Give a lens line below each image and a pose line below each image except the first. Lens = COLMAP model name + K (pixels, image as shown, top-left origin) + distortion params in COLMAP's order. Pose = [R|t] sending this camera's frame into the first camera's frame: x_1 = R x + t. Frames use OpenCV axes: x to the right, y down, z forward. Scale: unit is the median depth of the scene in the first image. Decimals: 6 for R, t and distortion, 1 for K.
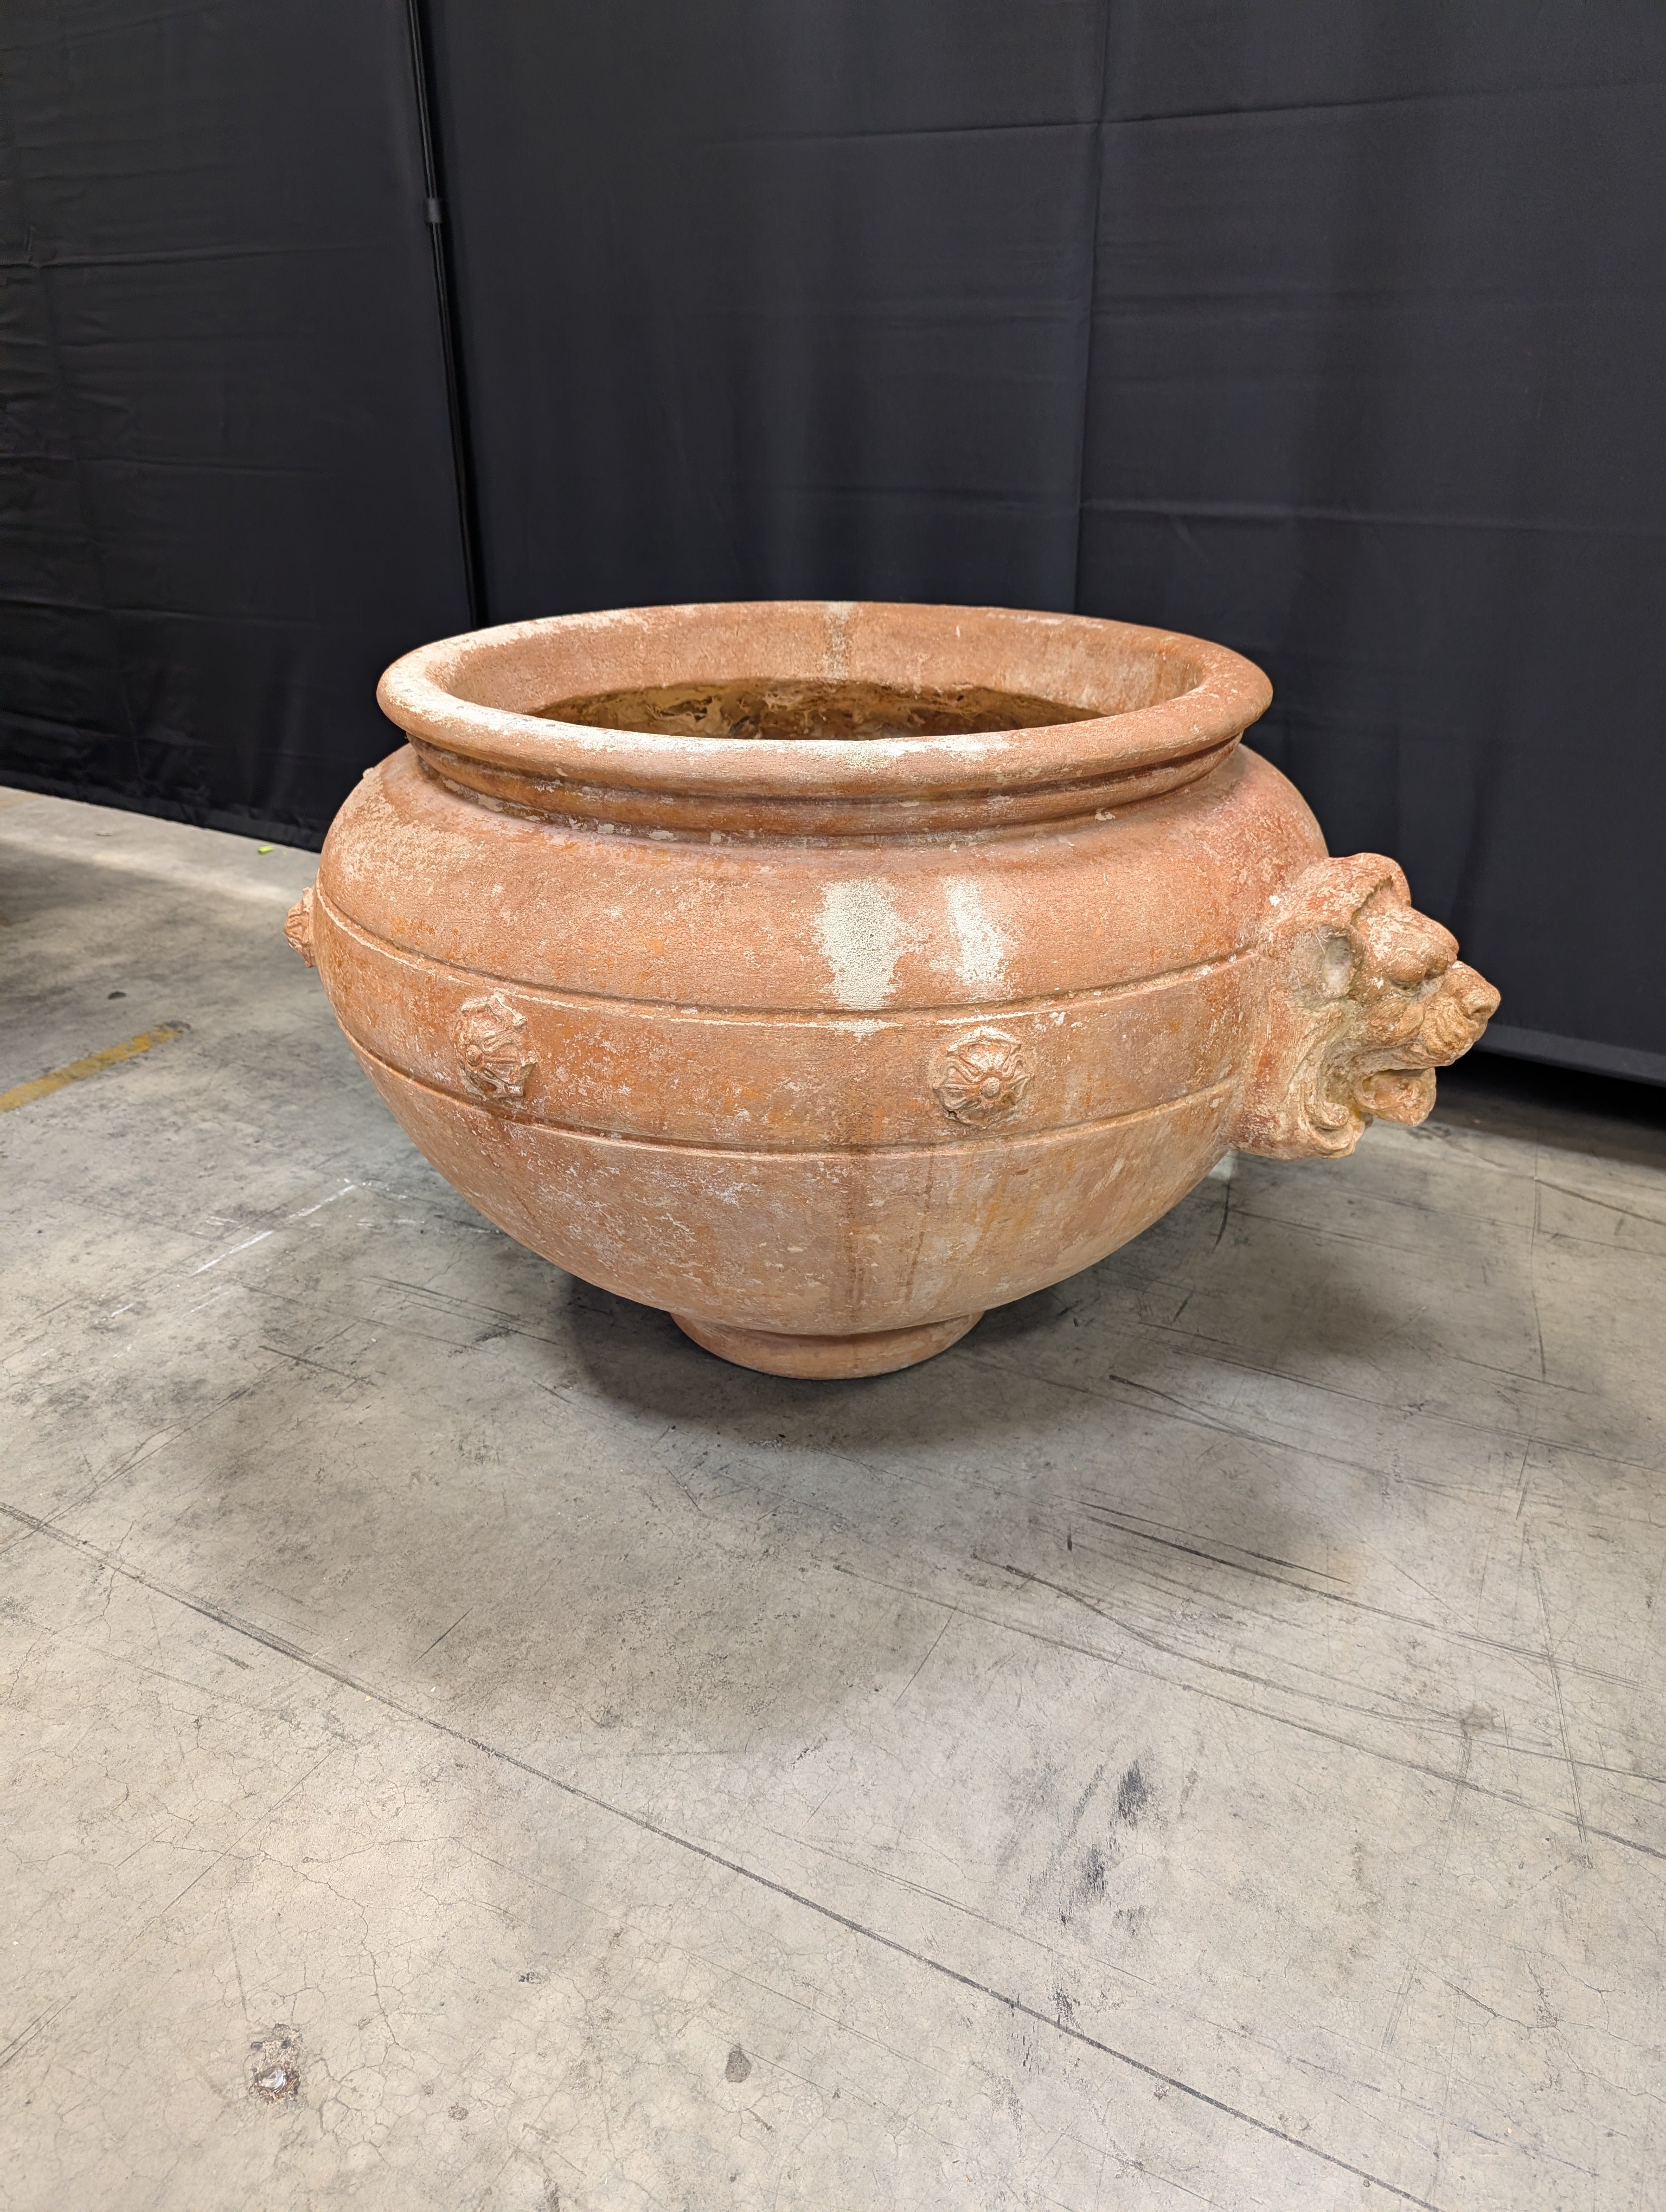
lens RADIAL K [[1607.0, 0, 833.3], [0, 1607.0, 1122.8], [0, 0, 1]] dist [0.006828, -0.002645]
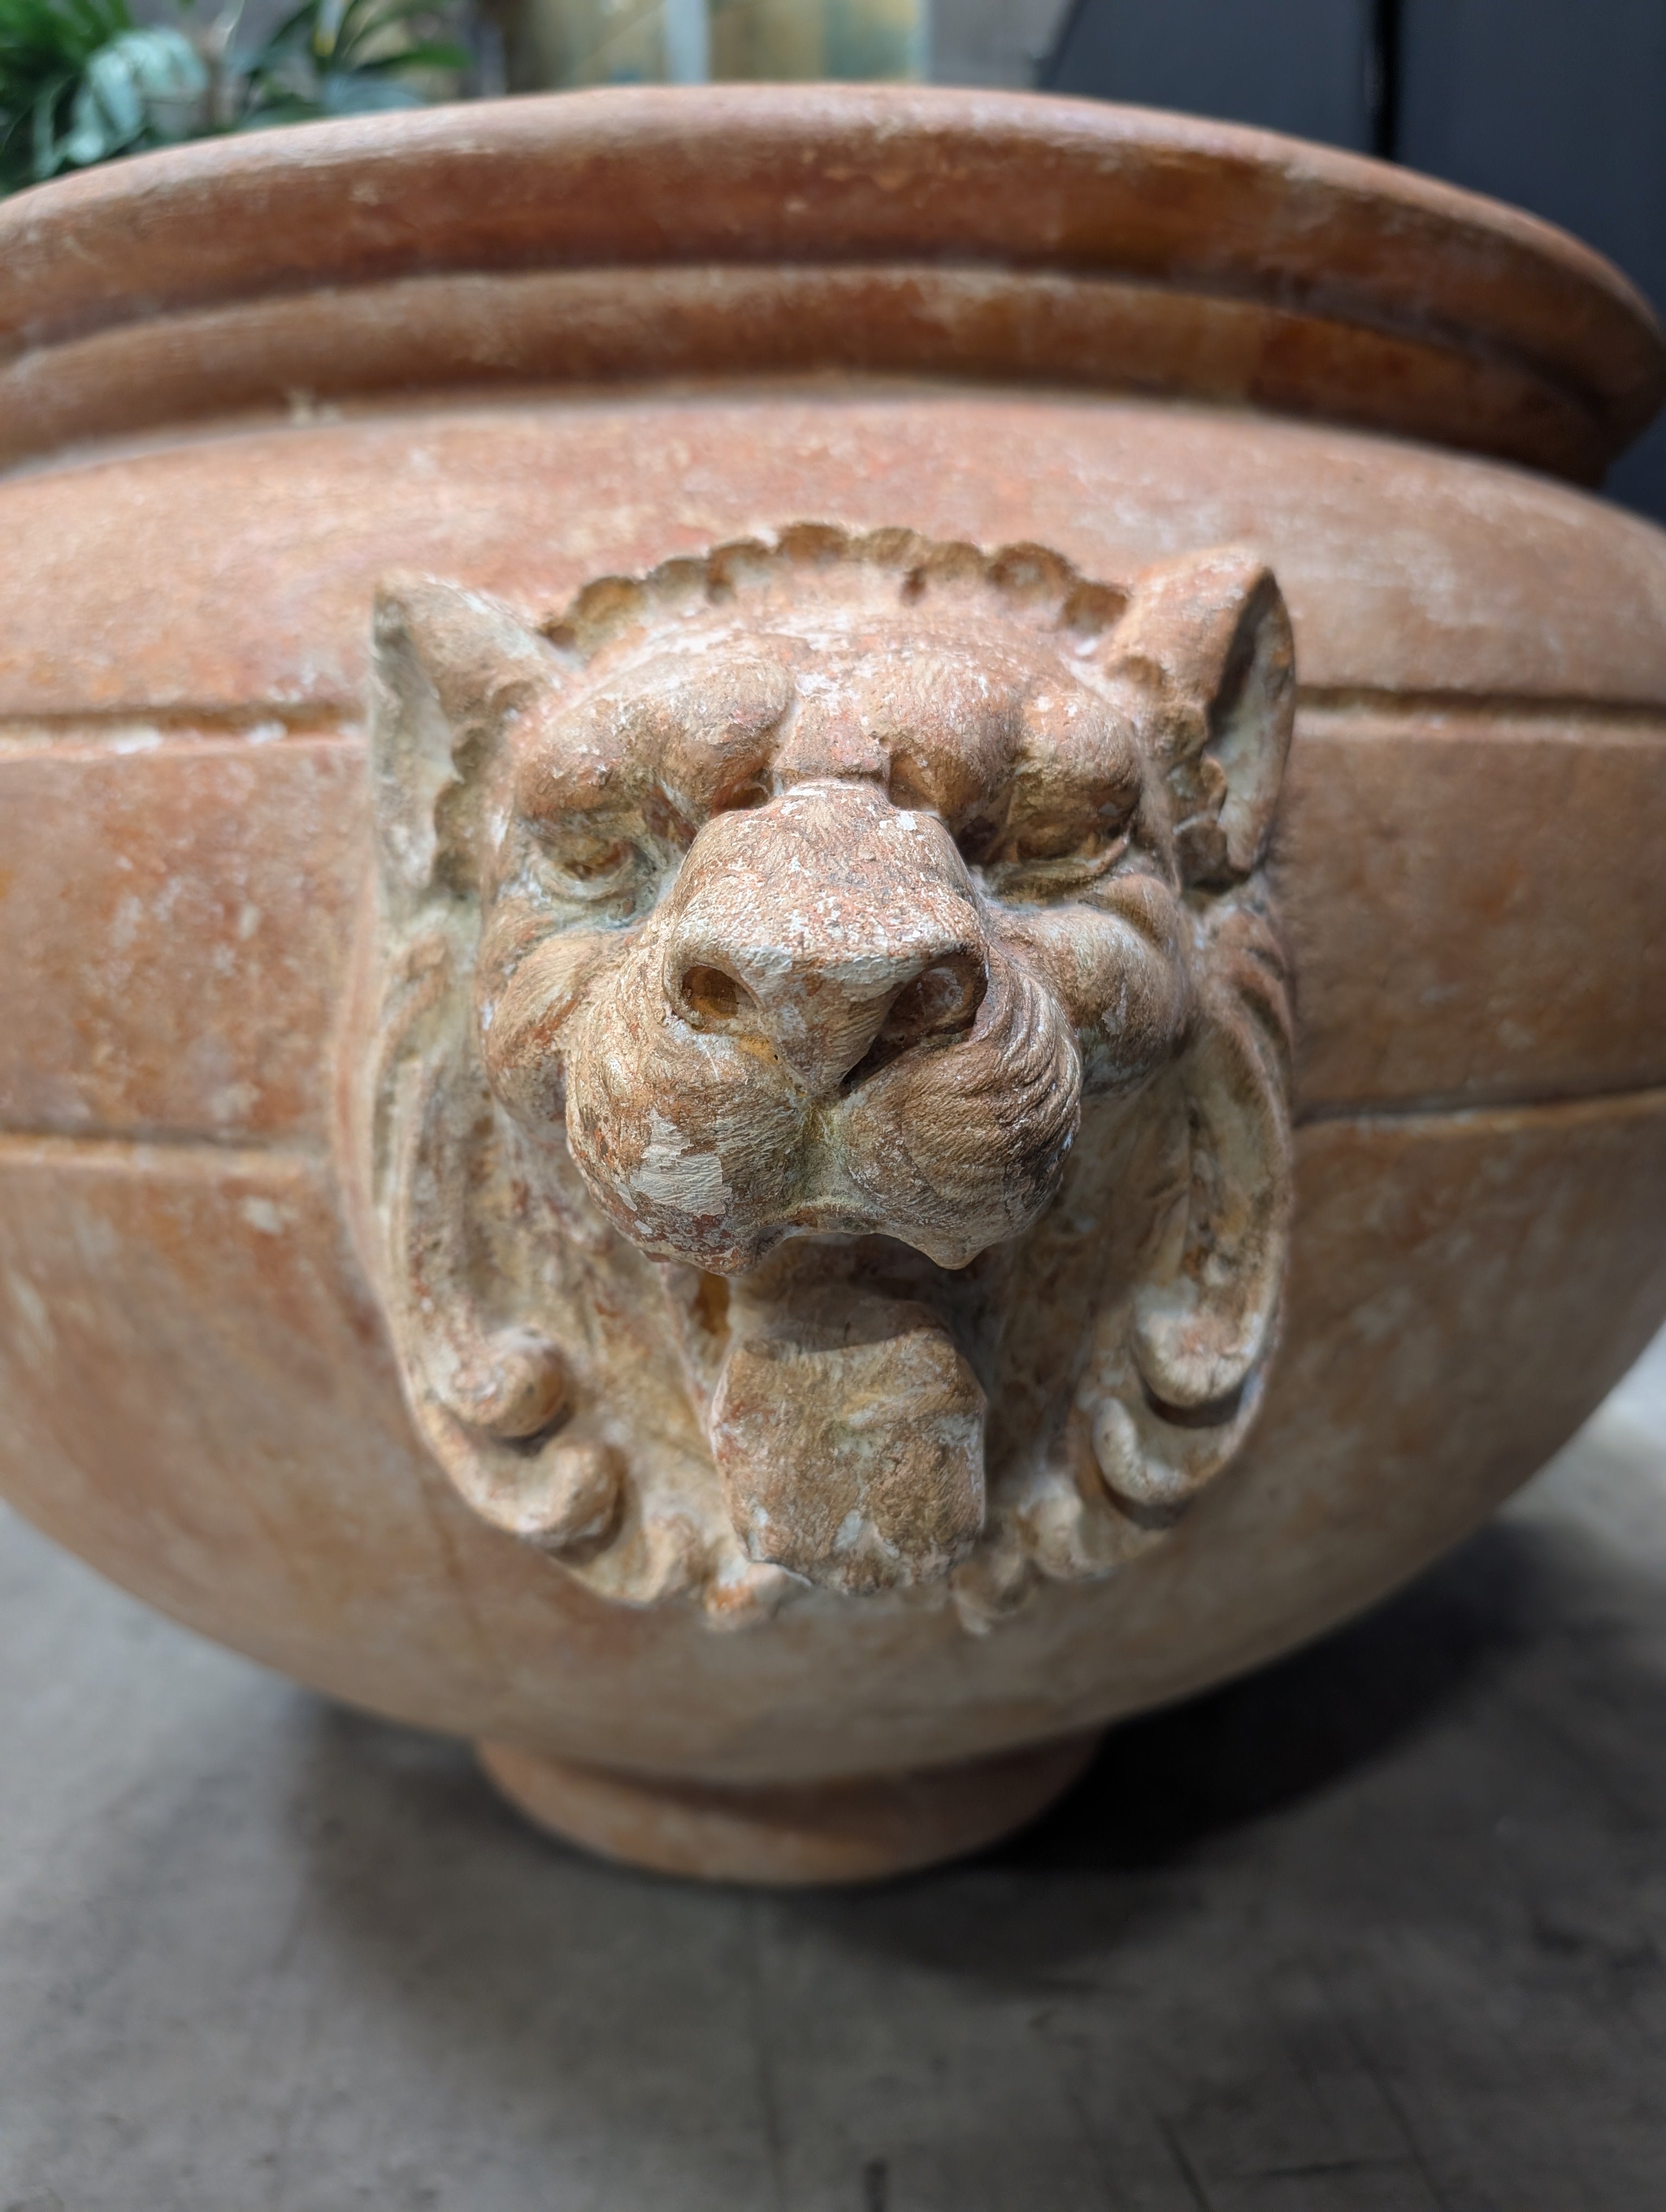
lens RADIAL K [[1605.4, 0, 890.8], [0, 1605.4, 1091.7], [0, 0, 1]] dist [0.005709, -0.005180]
pose [[0.579725, 0.120155, -0.805904, 0.568850], [-0.340251, 0.934404, -0.105445, -0.044664], [0.740370, 0.335339, 0.582580, 0.912997]]
